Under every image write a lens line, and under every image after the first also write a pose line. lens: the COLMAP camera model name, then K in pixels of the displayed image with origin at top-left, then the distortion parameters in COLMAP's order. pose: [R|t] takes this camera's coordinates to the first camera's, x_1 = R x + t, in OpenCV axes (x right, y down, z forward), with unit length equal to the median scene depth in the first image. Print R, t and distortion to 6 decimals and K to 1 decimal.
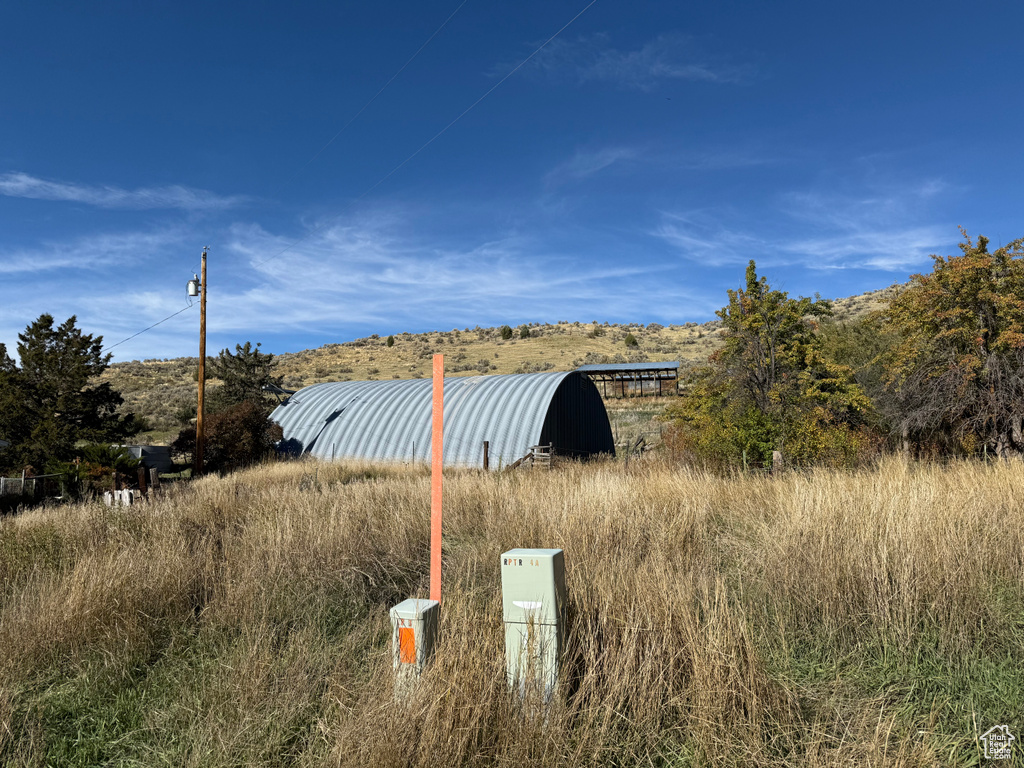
lens RADIAL K [[712.7, 0, 505.2], [0, 712.7, 394.9], [0, 0, 1]] dist [0.166581, -0.262726]
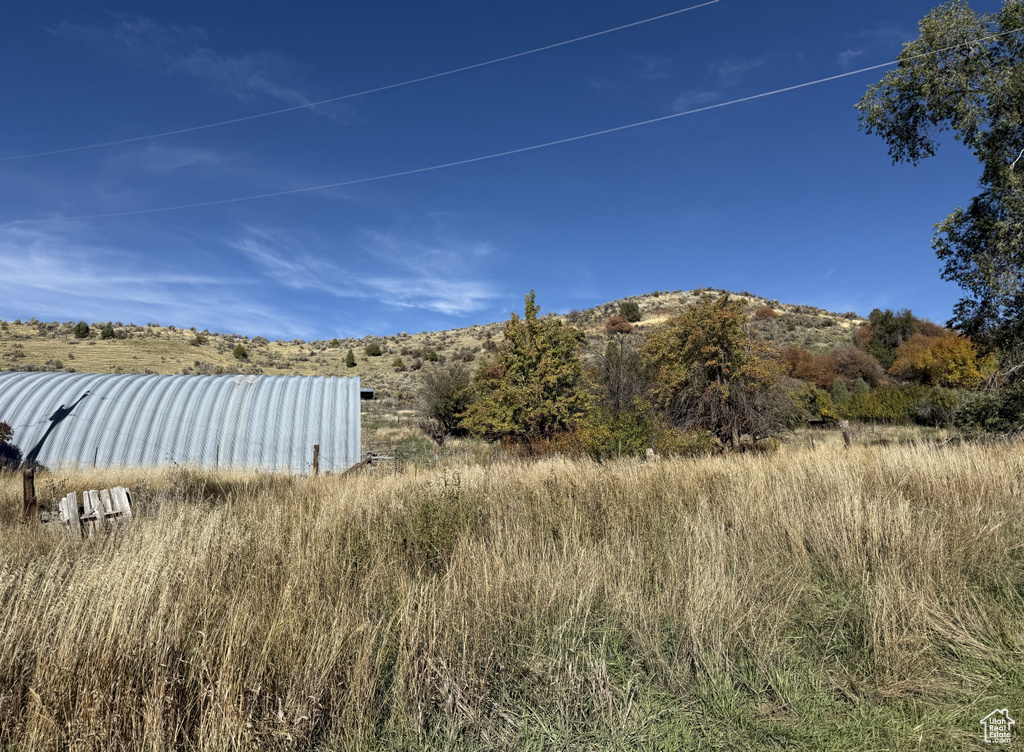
lens RADIAL K [[710.6, 0, 519.7], [0, 710.6, 375.2], [0, 0, 1]] dist [0.124530, -0.191235]
pose [[0.824908, 0.065646, 0.561442, -0.159866], [-0.033561, 0.997169, -0.067283, 0.015720], [-0.564269, 0.036659, 0.824776, 0.057611]]
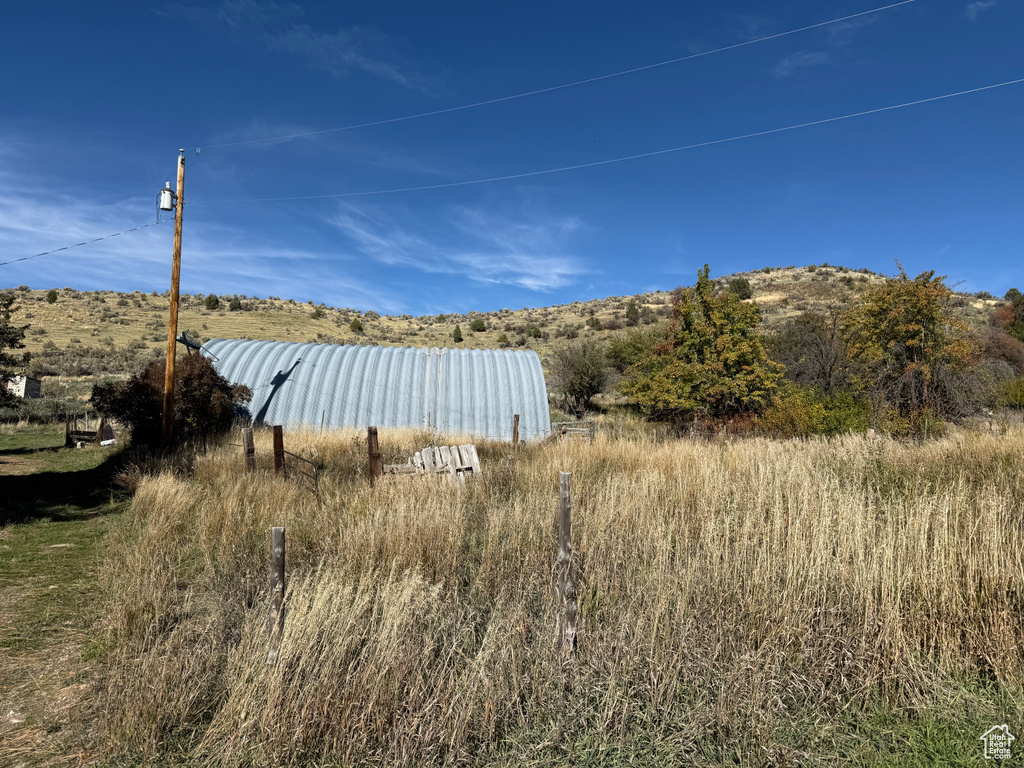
lens RADIAL K [[710.5, 0, 518.9], [0, 710.5, 389.2], [0, 0, 1]] dist [0.146463, -0.257217]
pose [[0.885487, 0.058683, 0.460944, -0.229354], [-0.060760, 0.998099, -0.010345, 0.021864], [-0.460675, -0.018846, 0.887369, 0.090568]]
